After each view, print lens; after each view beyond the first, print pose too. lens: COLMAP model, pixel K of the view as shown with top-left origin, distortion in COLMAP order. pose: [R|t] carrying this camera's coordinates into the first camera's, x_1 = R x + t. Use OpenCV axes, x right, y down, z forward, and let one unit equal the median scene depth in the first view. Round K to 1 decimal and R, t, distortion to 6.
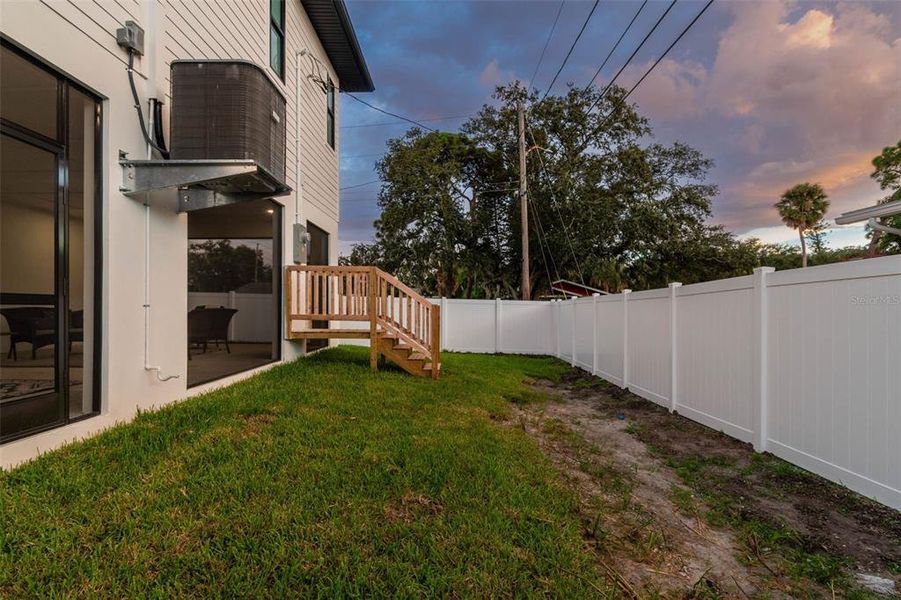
lens RADIAL K [[401.3, 0, 449.4], [0, 401.3, 304.4], [0, 0, 1]] dist [-0.001959, -0.000112]
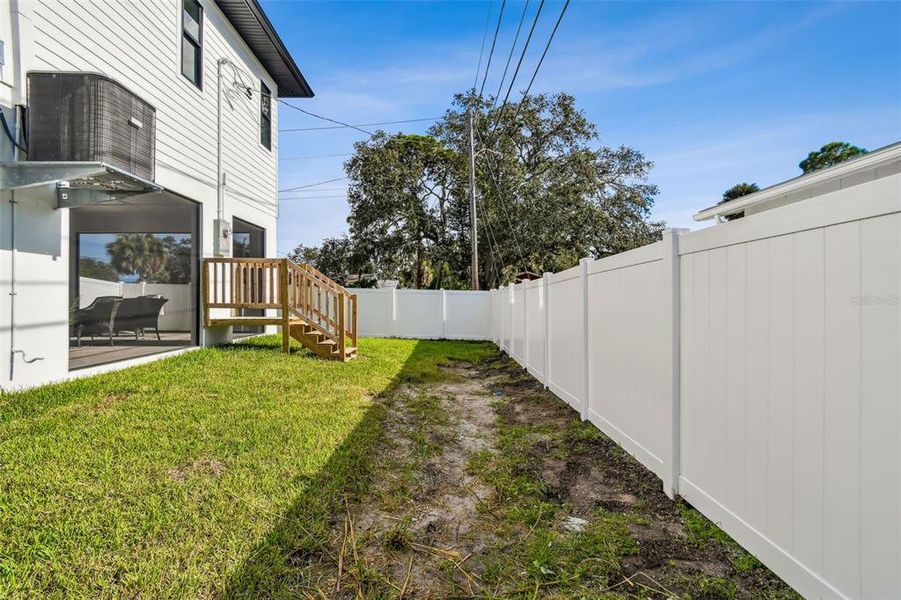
lens RADIAL K [[376.3, 0, 447.0], [0, 376.3, 293.0], [0, 0, 1]] dist [-0.001918, -0.000437]
pose [[0.999386, -0.004770, 0.034721, 0.131823], [0.004986, 0.999969, -0.006137, 0.004175], [-0.034691, 0.006306, 0.999378, -0.020966]]
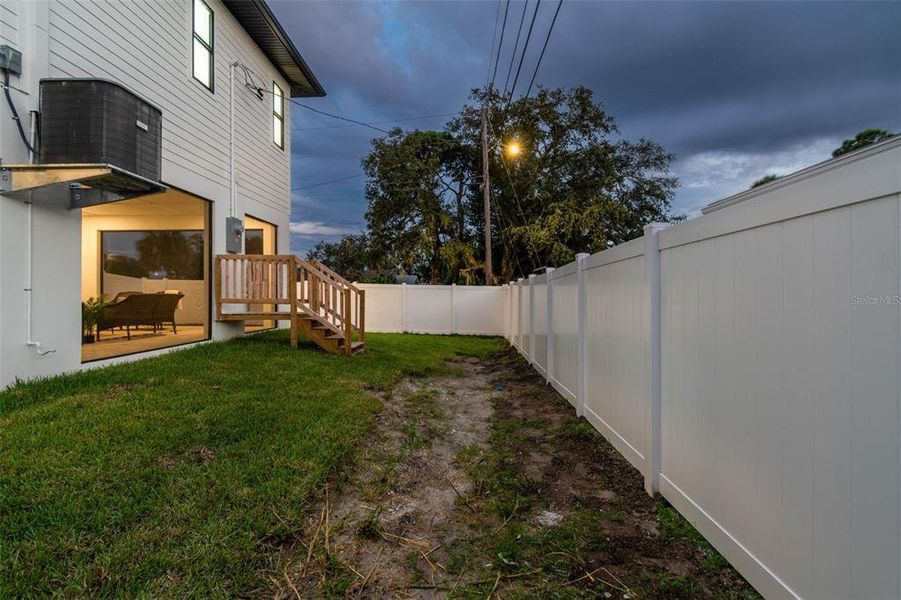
lens RADIAL K [[375.6, 0, 451.1], [0, 375.6, 288.1], [0, 0, 1]] dist [0.001266, 0.000190]
pose [[0.999948, -0.005490, -0.008553, 0.159140], [0.005432, 0.999962, -0.006780, 0.004112], [0.008590, 0.006733, 0.999940, -0.025108]]
